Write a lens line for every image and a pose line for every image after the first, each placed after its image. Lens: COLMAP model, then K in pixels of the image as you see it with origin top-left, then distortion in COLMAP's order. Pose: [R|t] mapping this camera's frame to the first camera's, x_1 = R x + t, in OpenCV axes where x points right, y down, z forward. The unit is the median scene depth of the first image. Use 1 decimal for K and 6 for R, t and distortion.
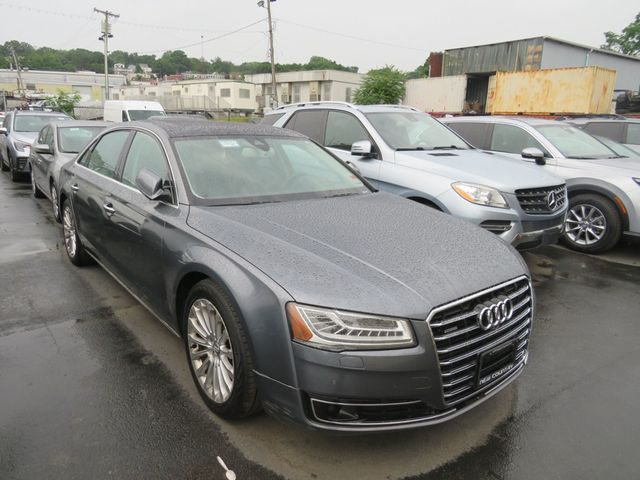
lens RADIAL K [[453.6, 0, 316.8], [0, 453.6, 238.9], [0, 0, 1]] dist [-0.022374, 0.006045]
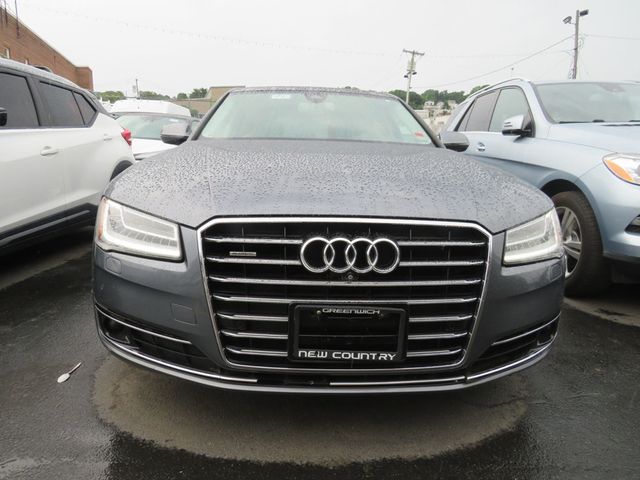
lens RADIAL K [[453.6, 0, 319.6], [0, 453.6, 245.0], [0, 0, 1]] dist [-0.022374, 0.006045]
pose [[0.811389, 0.115104, -0.573061, 0.449371], [-0.149124, 0.988739, -0.012545, 0.101429], [0.565164, 0.095636, 0.819417, 0.285767]]
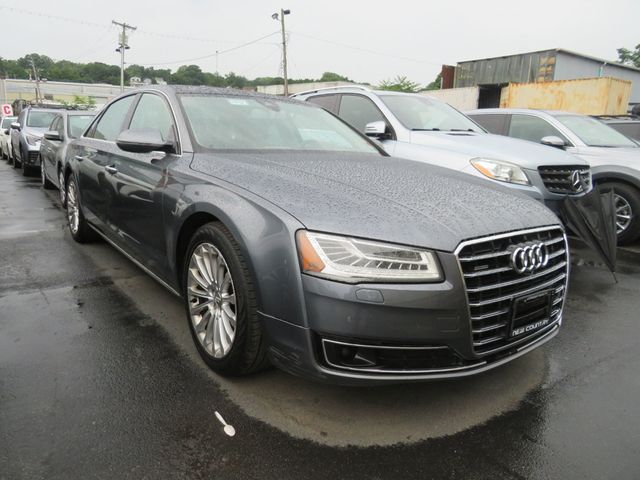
lens RADIAL K [[453.6, 0, 316.7], [0, 453.6, 235.6], [0, 0, 1]] dist [-0.022374, 0.006045]
pose [[0.999638, 0.016898, -0.020919, -0.004635], [-0.017685, 0.999119, -0.038047, 0.101651], [0.020257, 0.038403, 0.999057, 0.061560]]
